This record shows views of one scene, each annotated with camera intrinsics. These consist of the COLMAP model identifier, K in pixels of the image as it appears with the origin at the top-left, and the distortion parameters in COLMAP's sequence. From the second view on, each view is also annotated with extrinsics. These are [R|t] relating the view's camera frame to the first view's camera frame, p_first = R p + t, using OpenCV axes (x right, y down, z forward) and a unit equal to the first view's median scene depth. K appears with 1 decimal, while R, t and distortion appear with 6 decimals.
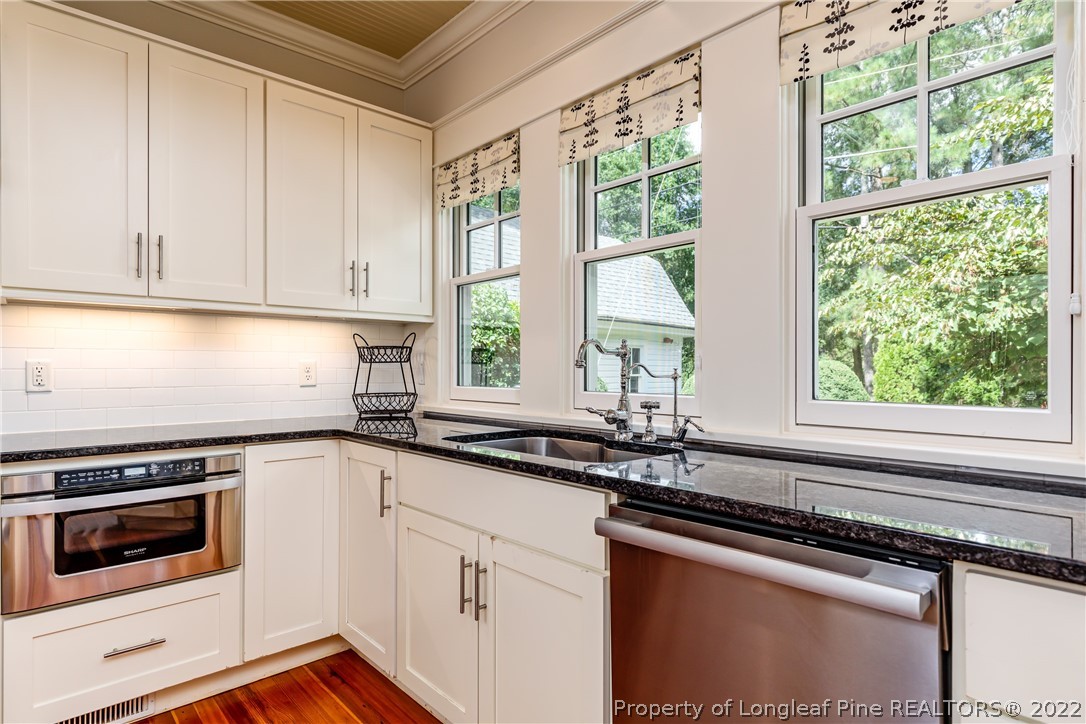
lens RADIAL K [[597.9, 0, 542.5], [0, 597.9, 364.2], [0, 0, 1]] dist [0.003290, 0.000095]
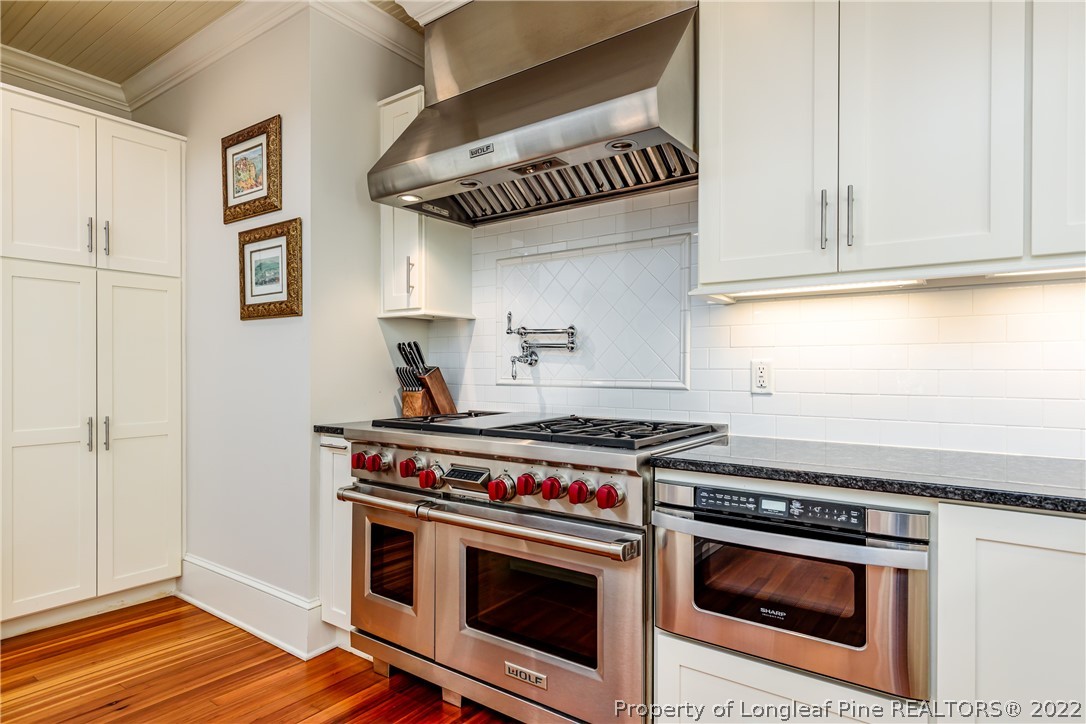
lens RADIAL K [[597.9, 0, 543.1], [0, 597.9, 363.5], [0, 0, 1]] dist [0.003290, 0.000095]
pose [[0.200128, -0.006912, -0.979745, -0.002515], [0.002173, 0.999976, -0.006611, 0.005067], [0.979767, -0.000806, 0.200138, 0.537446]]
